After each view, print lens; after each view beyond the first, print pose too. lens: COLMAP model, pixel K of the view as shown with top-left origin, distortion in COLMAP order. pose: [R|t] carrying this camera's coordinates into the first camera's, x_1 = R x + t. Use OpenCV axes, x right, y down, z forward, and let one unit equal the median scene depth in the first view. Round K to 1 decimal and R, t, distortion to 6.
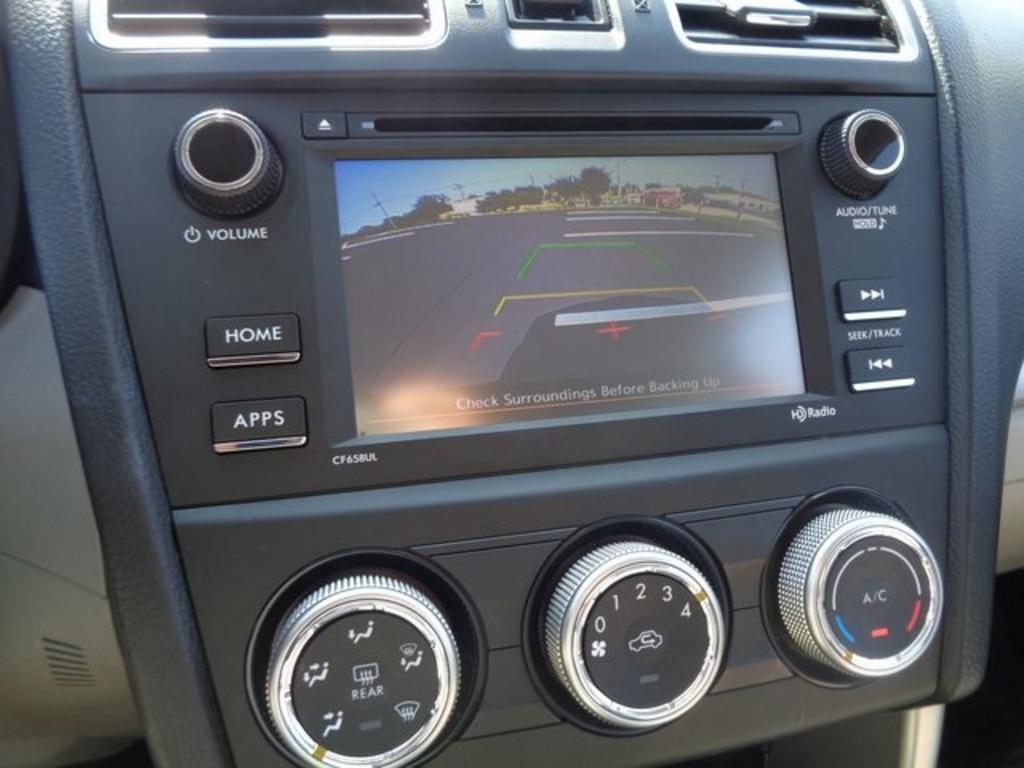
lens RADIAL K [[756.2, 0, 509.5], [0, 756.2, 385.7], [0, 0, 1]] dist [-0.009573, 0.003424]
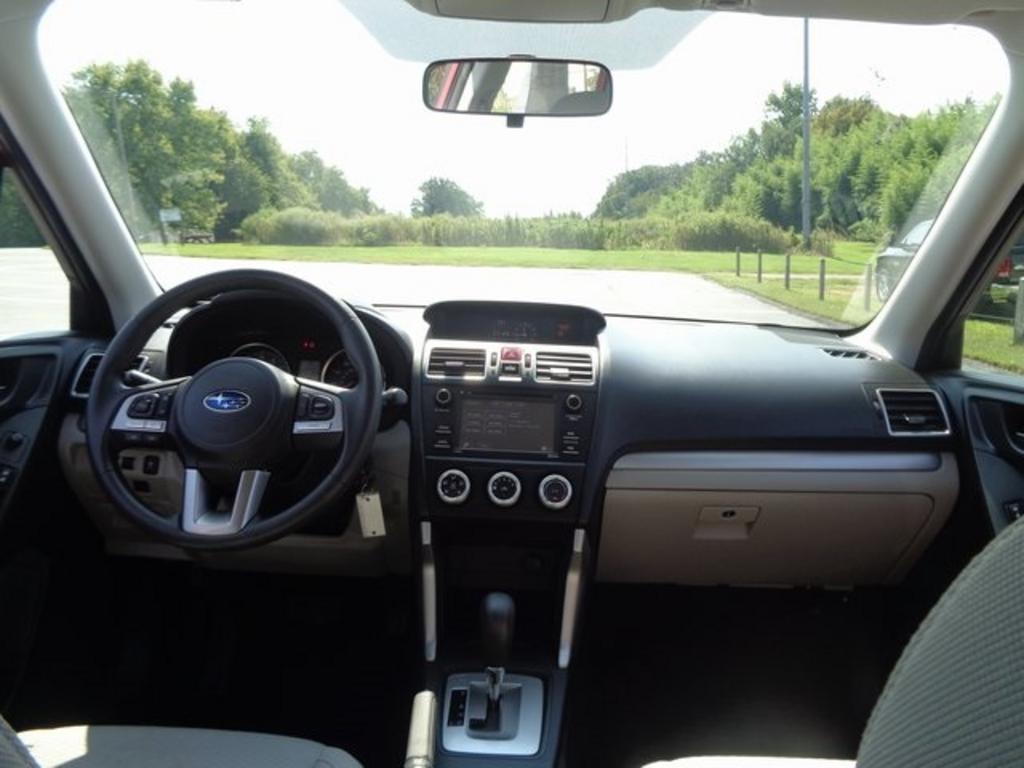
lens RADIAL K [[756.2, 0, 510.1], [0, 756.2, 385.5], [0, 0, 1]] dist [-0.009573, 0.003424]
pose [[0.966769, 0.061293, -0.248197, 1.495703], [-0.129250, 0.954805, -0.267661, 1.061399], [0.220574, 0.290846, 0.930997, -4.167765]]
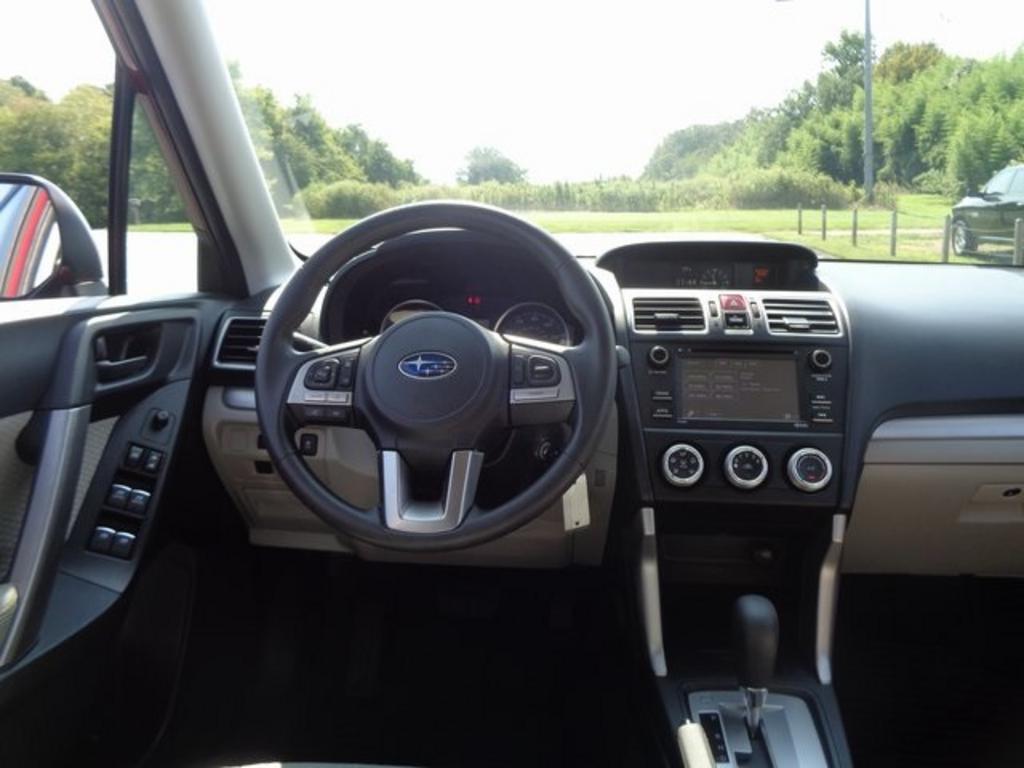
lens RADIAL K [[756.2, 0, 512.8], [0, 756.2, 383.6], [0, 0, 1]] dist [-0.009573, 0.003424]
pose [[0.950838, 0.049718, -0.305672, 0.199483], [-0.122049, 0.967305, -0.222317, 1.000965], [0.284625, 0.248694, 0.925818, -3.512108]]
